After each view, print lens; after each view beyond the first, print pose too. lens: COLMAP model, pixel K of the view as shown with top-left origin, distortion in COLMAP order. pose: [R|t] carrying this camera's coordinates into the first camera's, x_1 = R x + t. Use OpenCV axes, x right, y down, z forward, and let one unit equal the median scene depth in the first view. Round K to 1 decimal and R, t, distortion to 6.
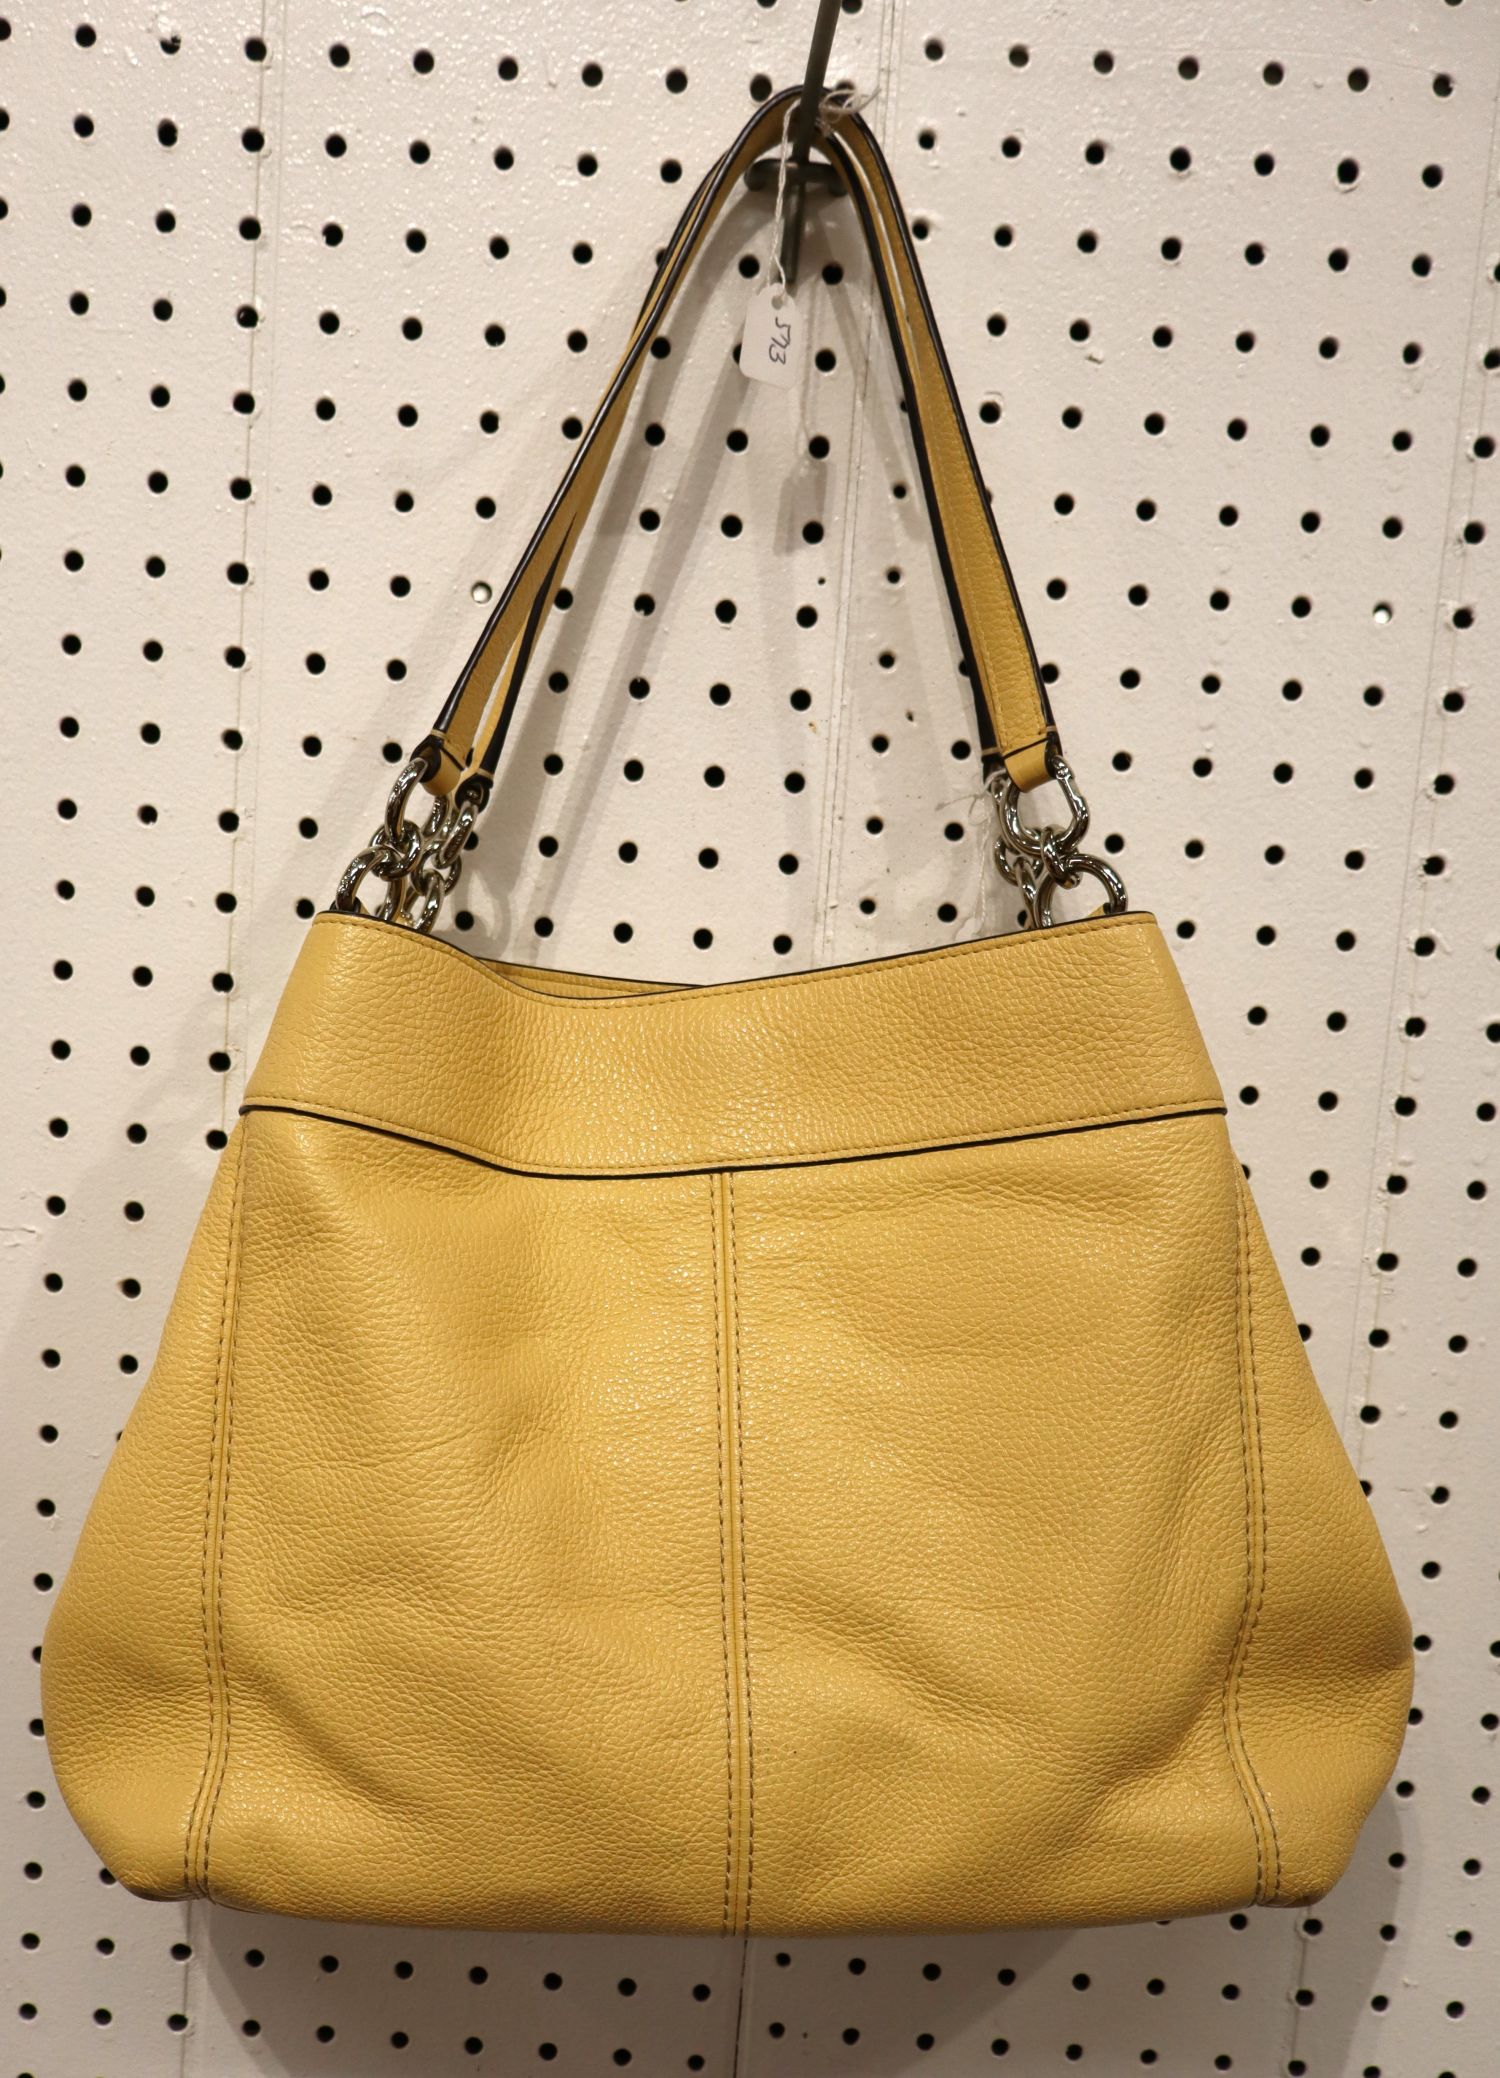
lens RADIAL K [[1744.7, 0, 818.9], [0, 1744.7, 952.4], [0, 0, 1]] dist [0.010768, 0.006207]
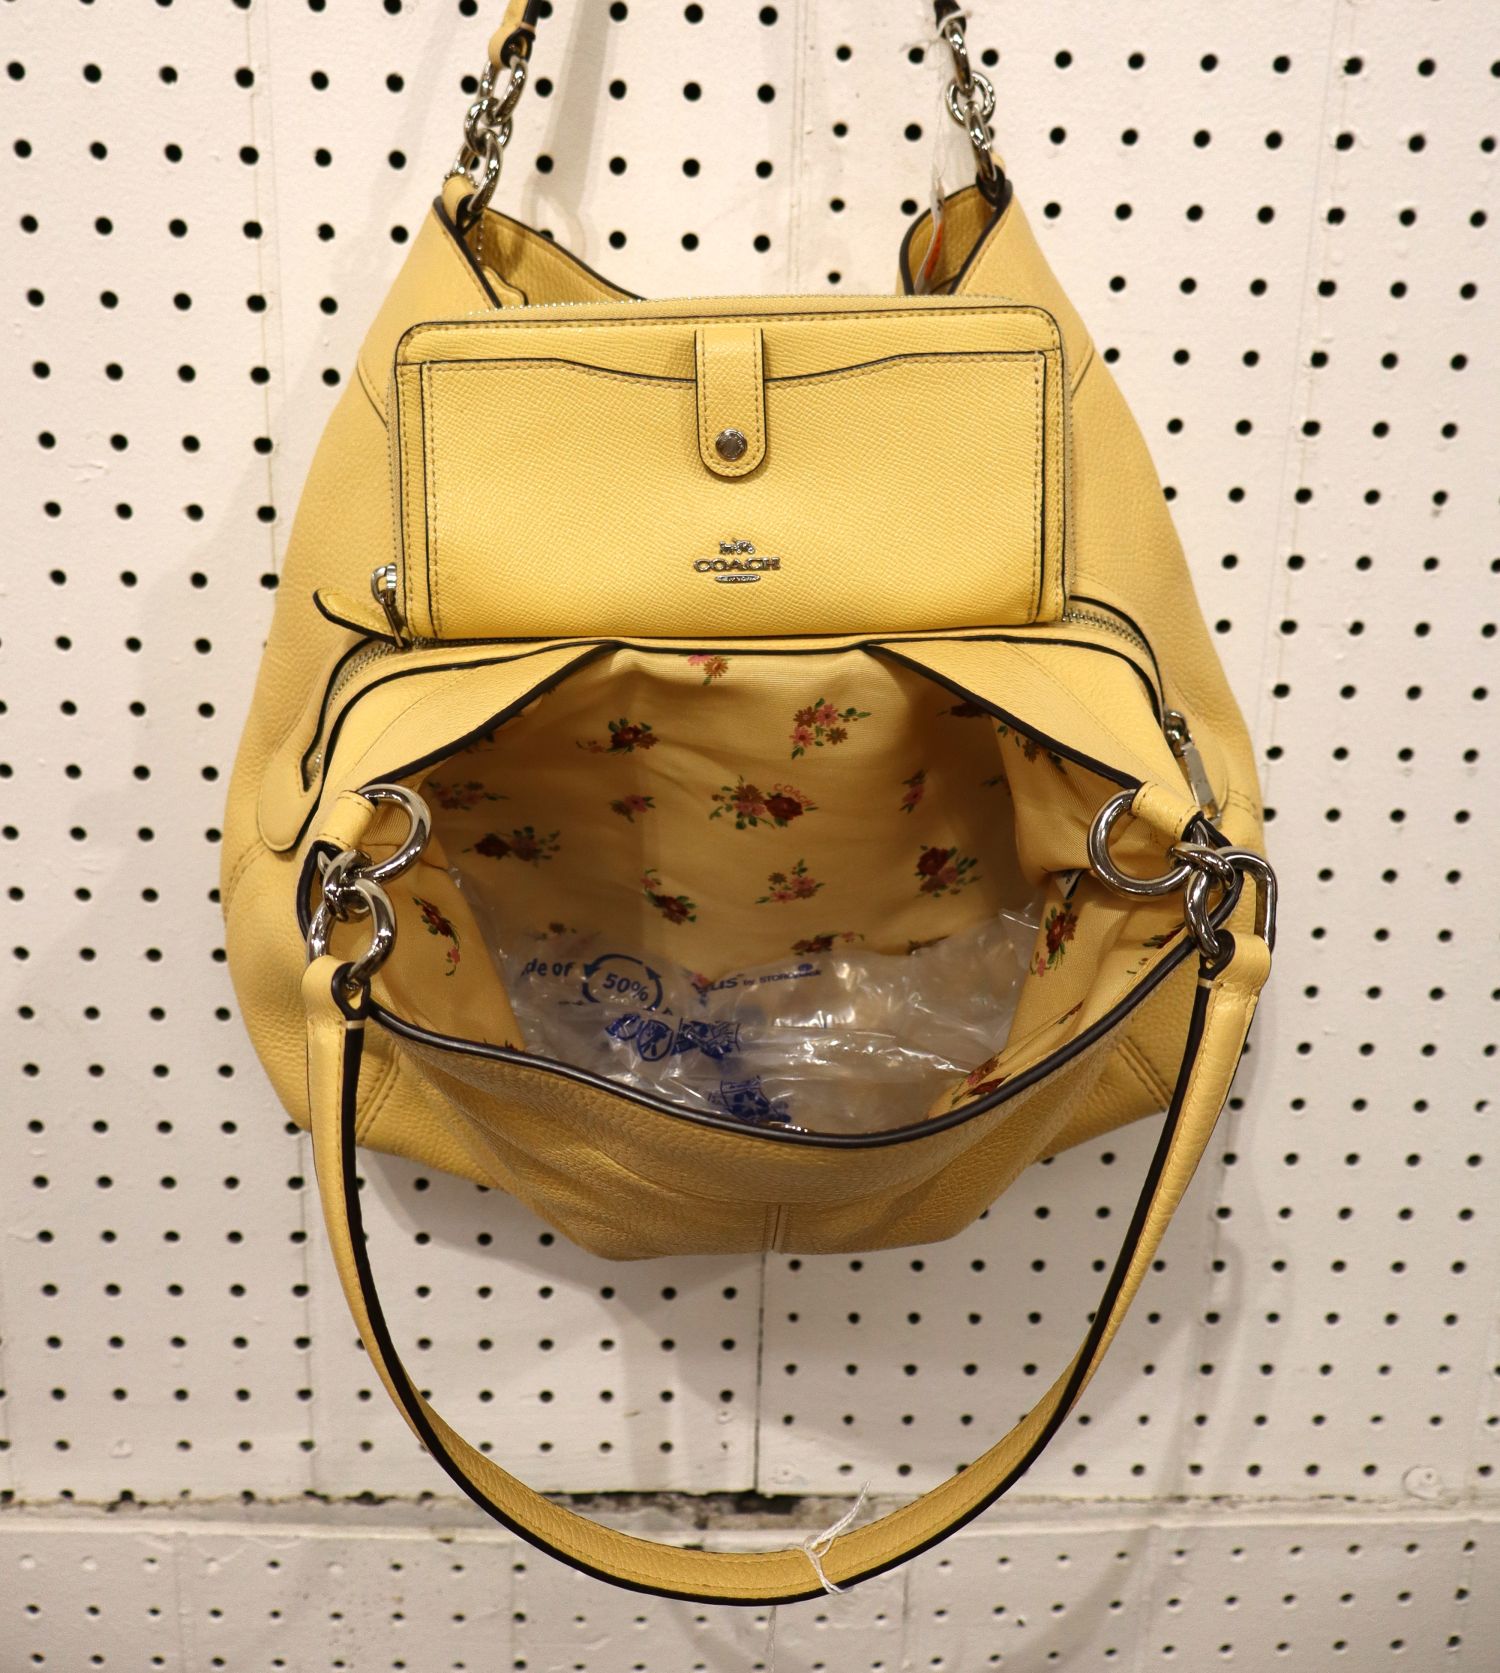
lens RADIAL K [[1477.2, 0, 828.4], [0, 1477.2, 766.3], [0, 0, 1]] dist [0.018087, -0.003096]
pose [[0.998744, -0.043326, 0.025147, -0.020493], [0.040022, 0.992011, 0.119631, 0.261663], [-0.030129, -0.118475, 0.992500, 0.029615]]
